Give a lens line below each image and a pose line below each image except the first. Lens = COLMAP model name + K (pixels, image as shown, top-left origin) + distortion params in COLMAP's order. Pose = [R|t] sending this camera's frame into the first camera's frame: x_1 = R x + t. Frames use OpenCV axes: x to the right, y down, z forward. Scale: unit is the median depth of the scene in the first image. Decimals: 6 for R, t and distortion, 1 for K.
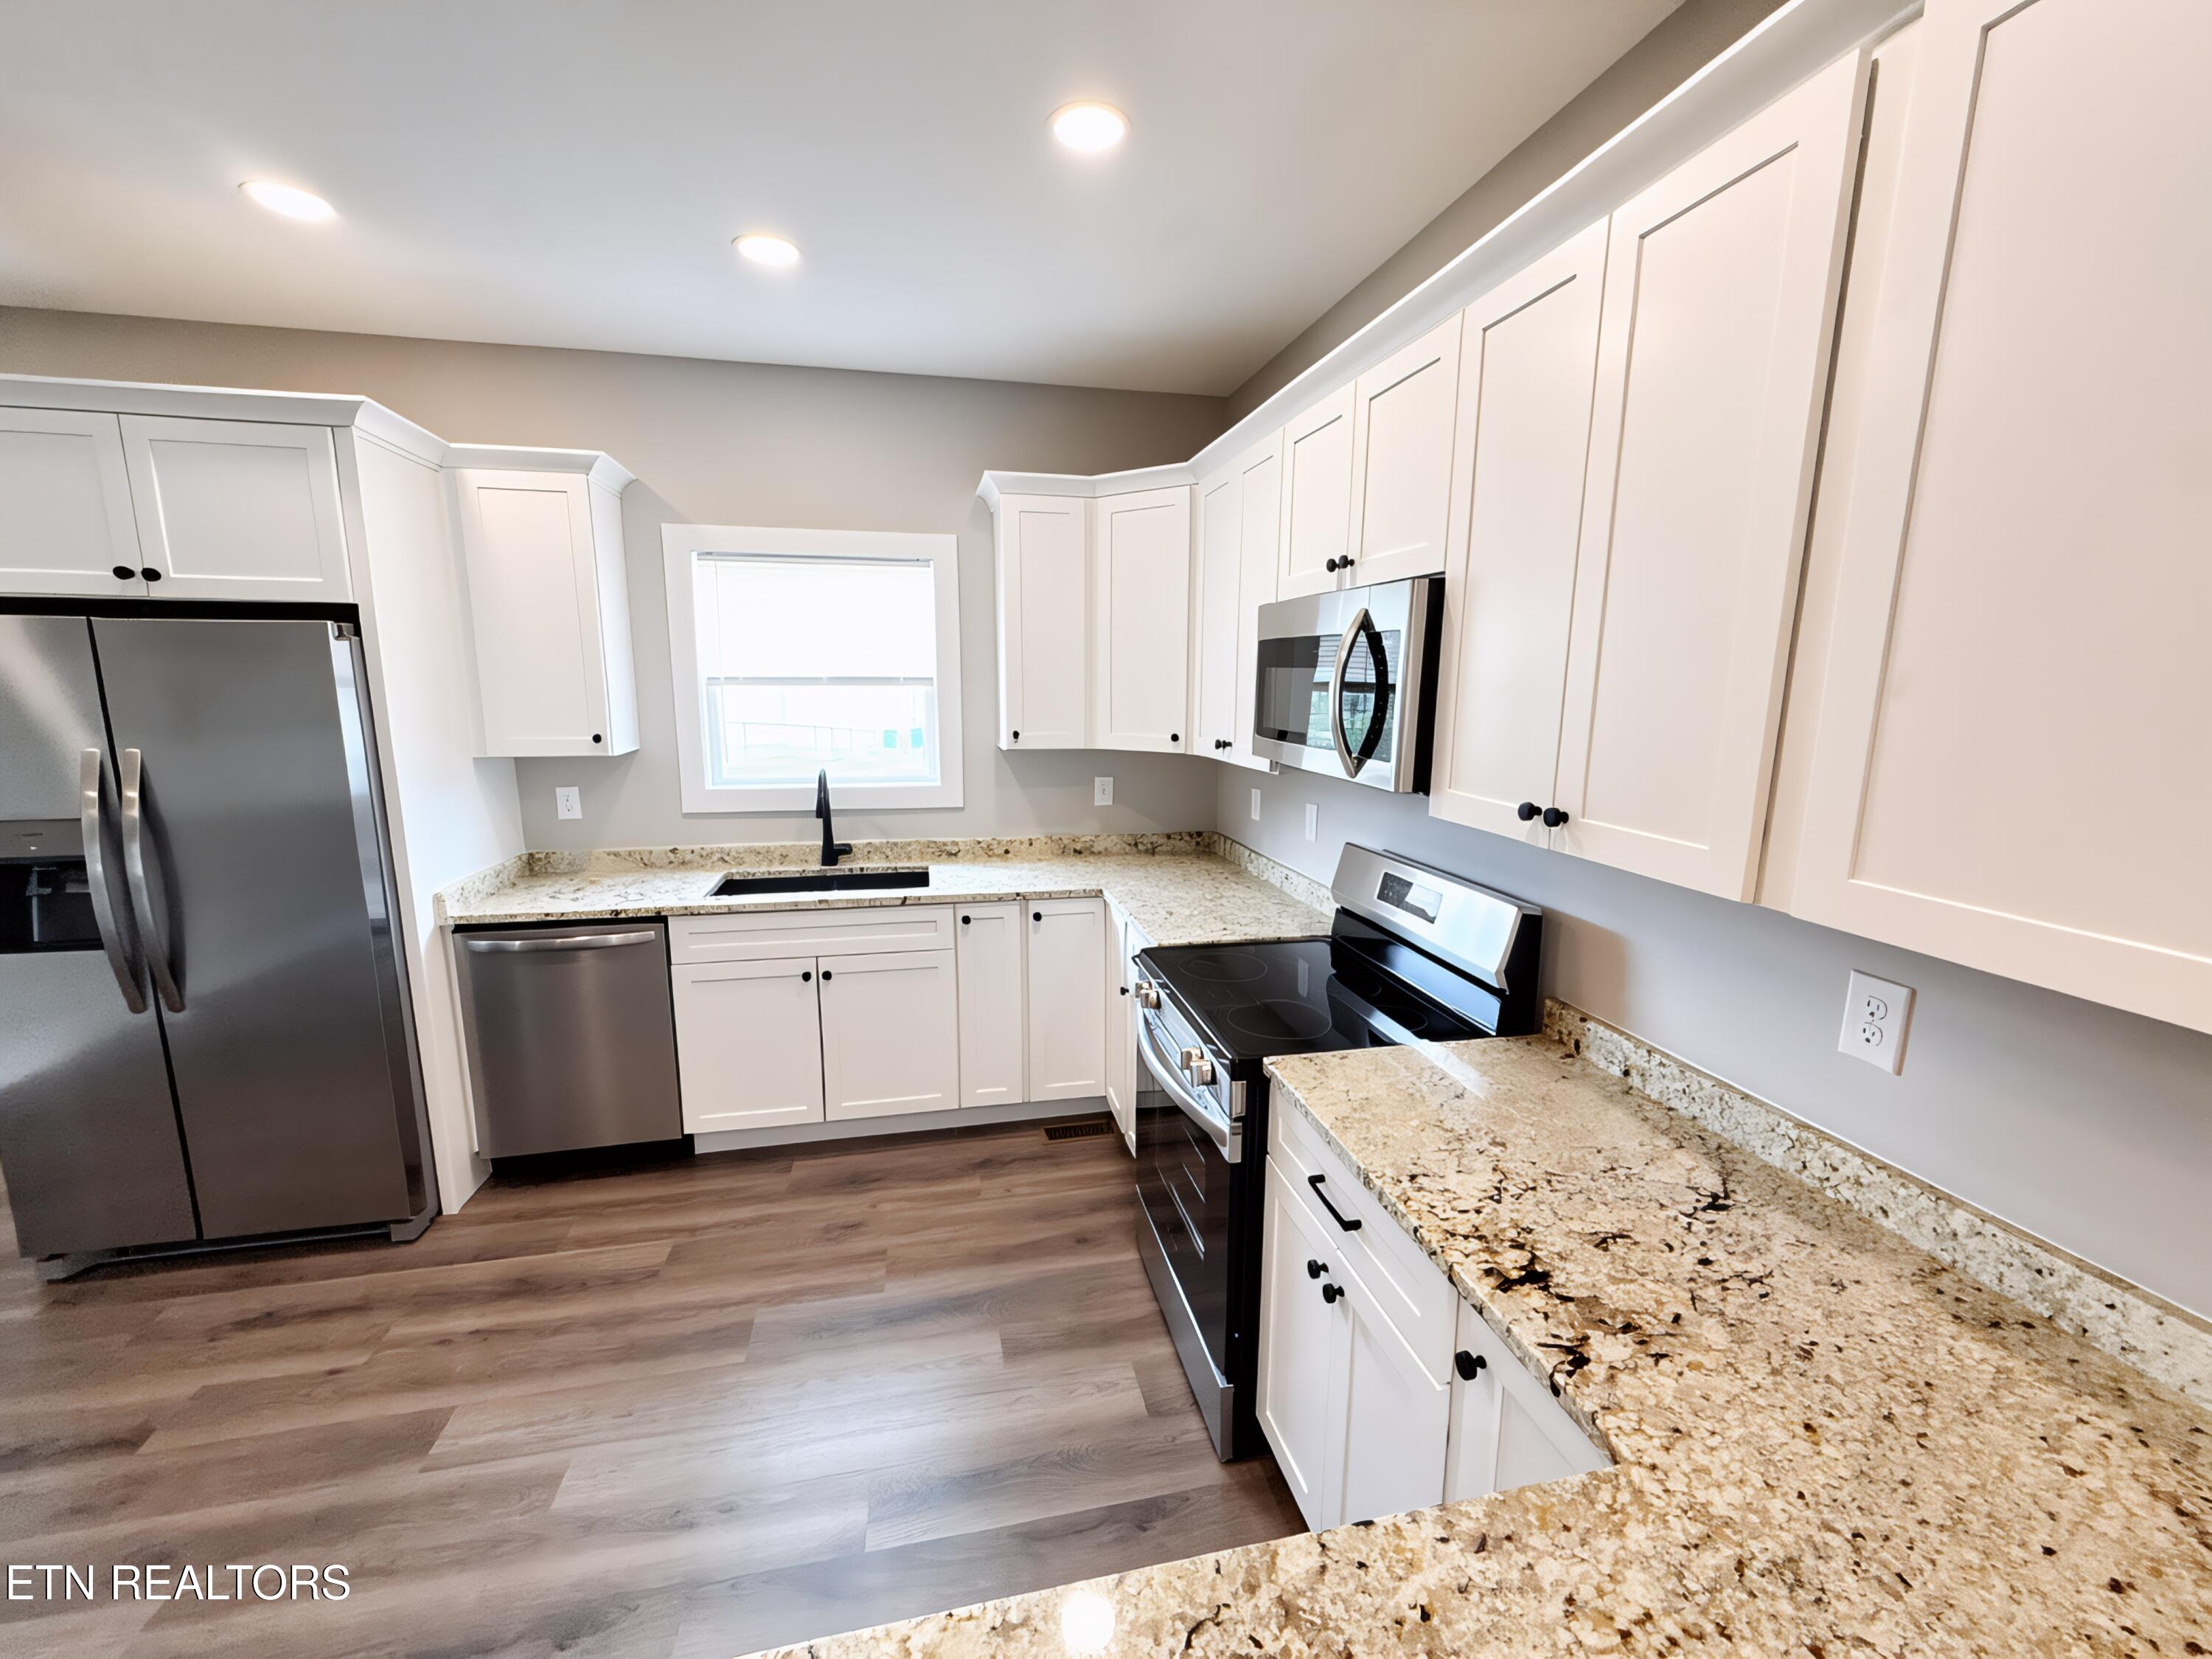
lens RADIAL K [[885.2, 0, 1103.5], [0, 885.2, 827.3], [0, 0, 1]] dist [0.000469, -0.000300]
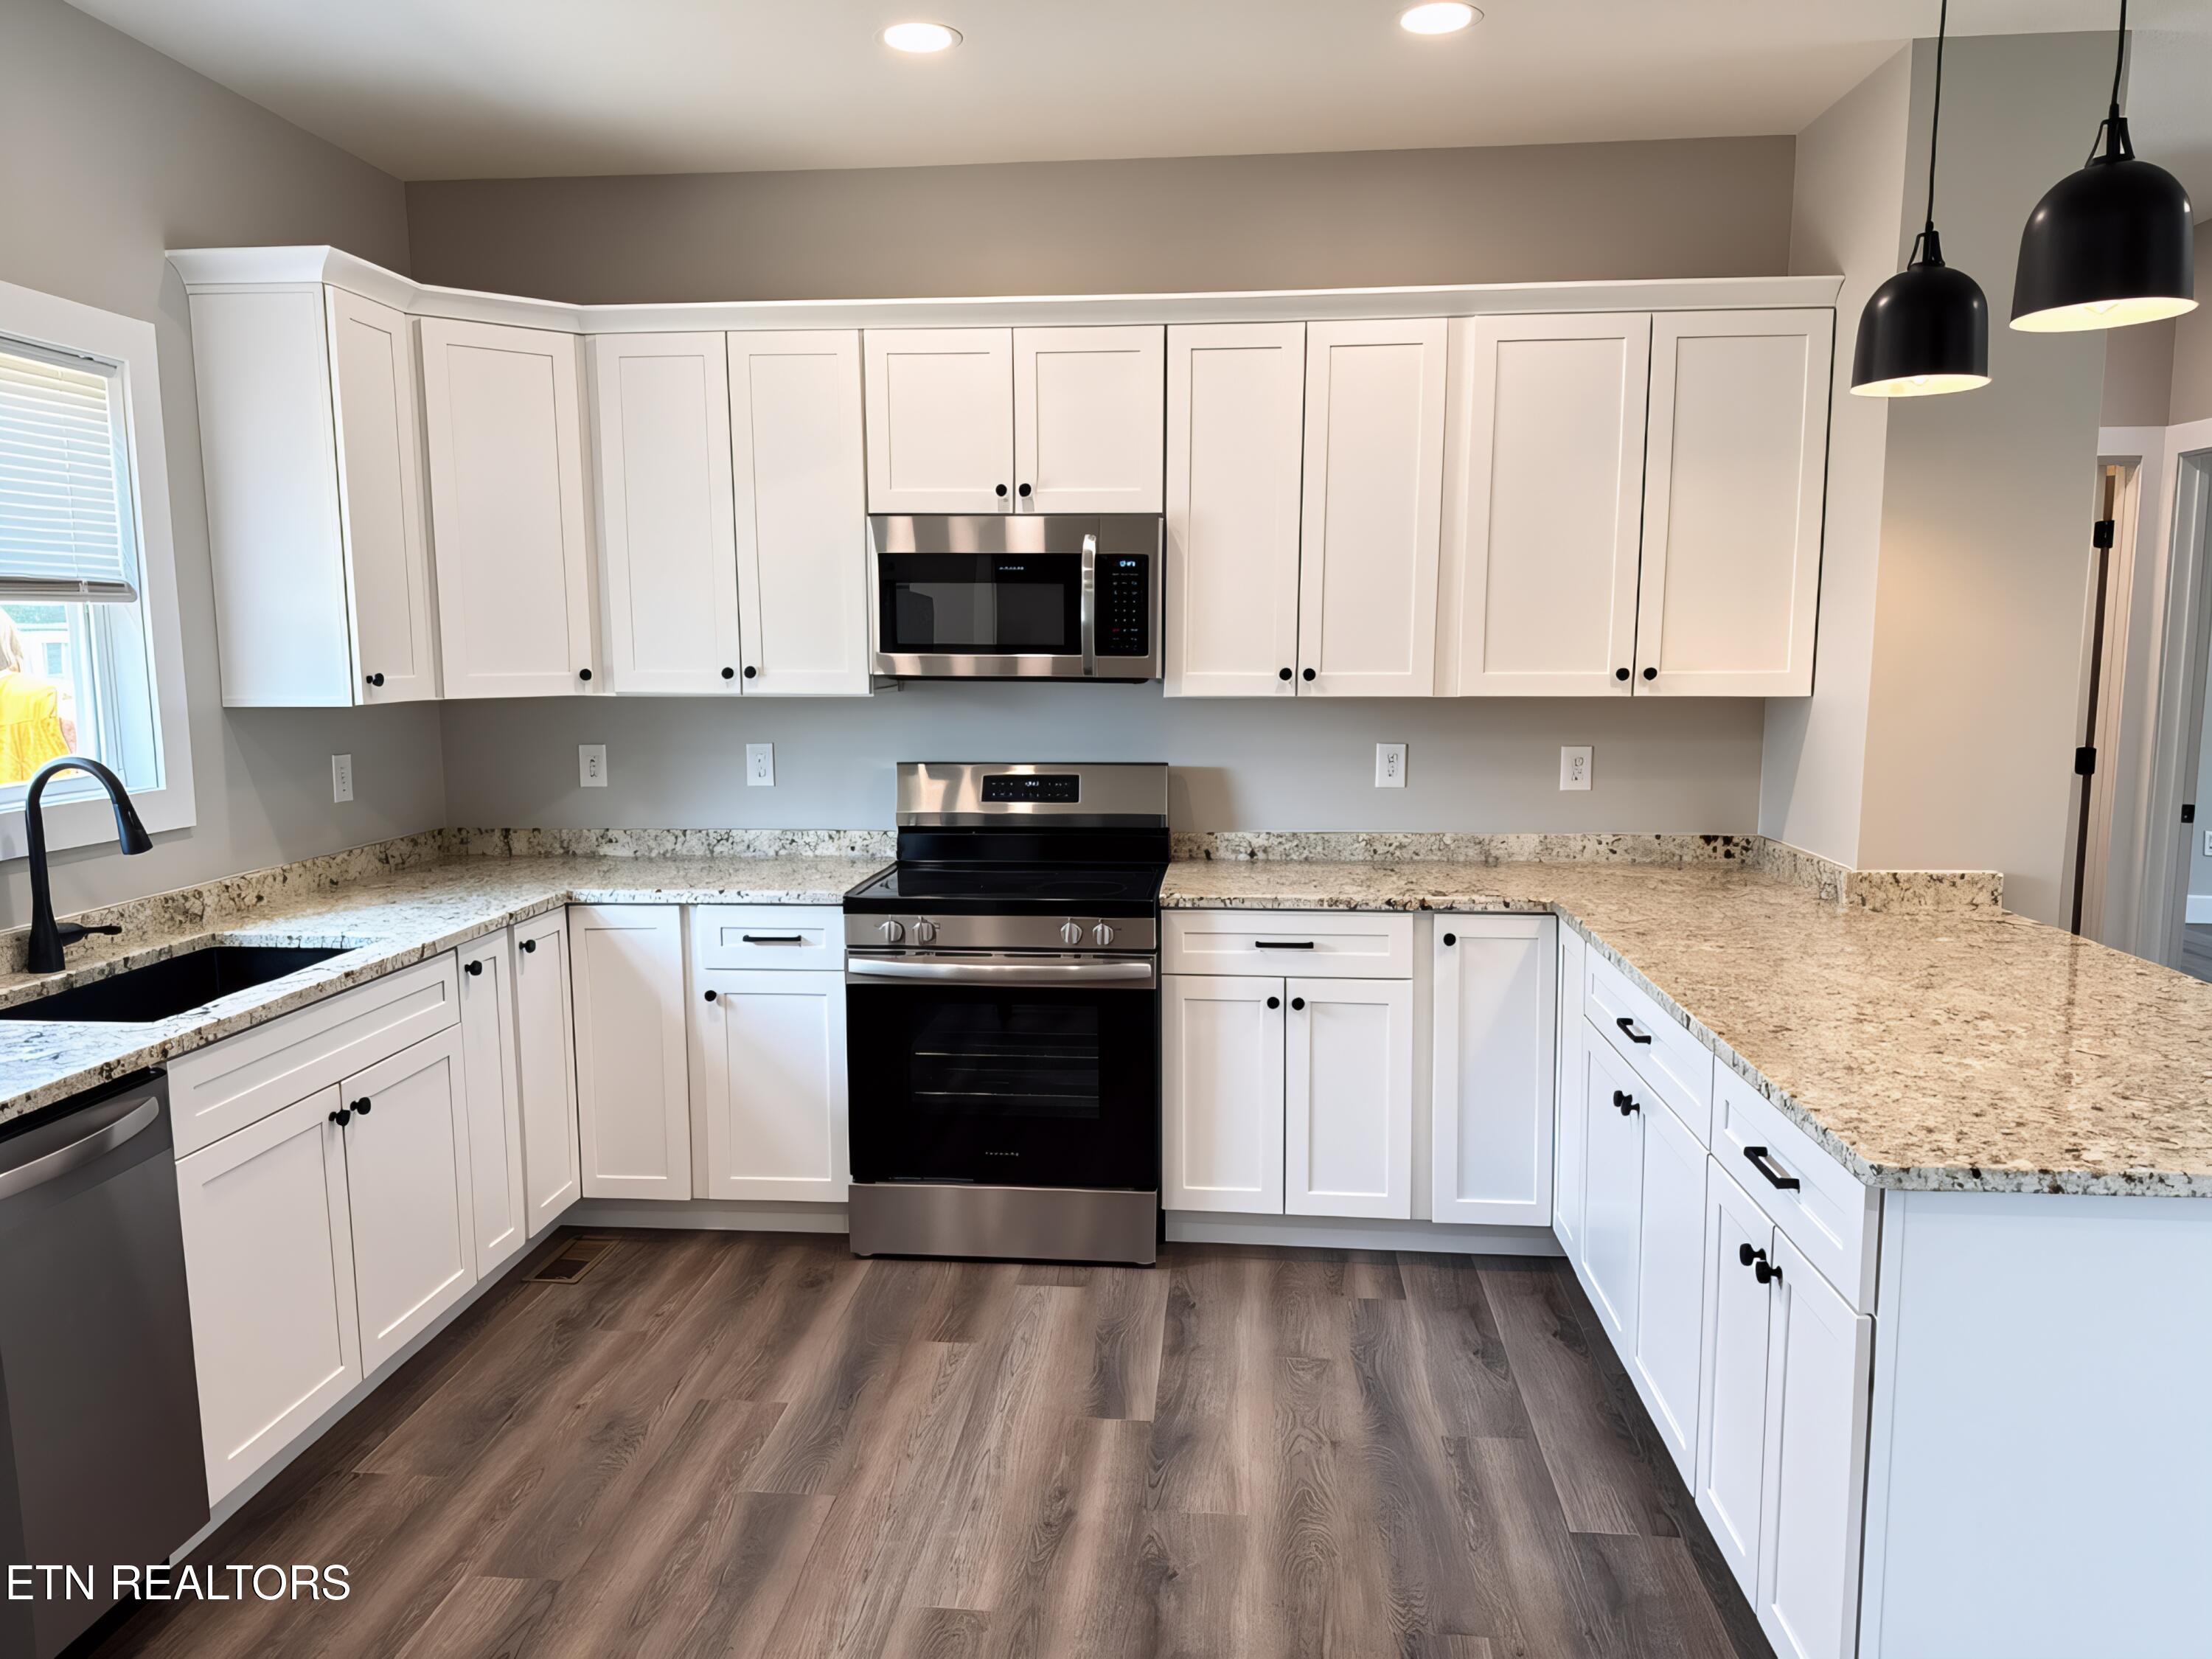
lens RADIAL K [[1561.4, 0, 1097.1], [0, 1561.4, 840.4], [0, 0, 1]] dist [0.111789, -0.160988]
pose [[0.299713, -0.130198, 0.945103, -1.176463], [0.164144, 0.982909, 0.083353, -0.006445], [-0.939803, 0.130151, 0.315962, 0.235966]]
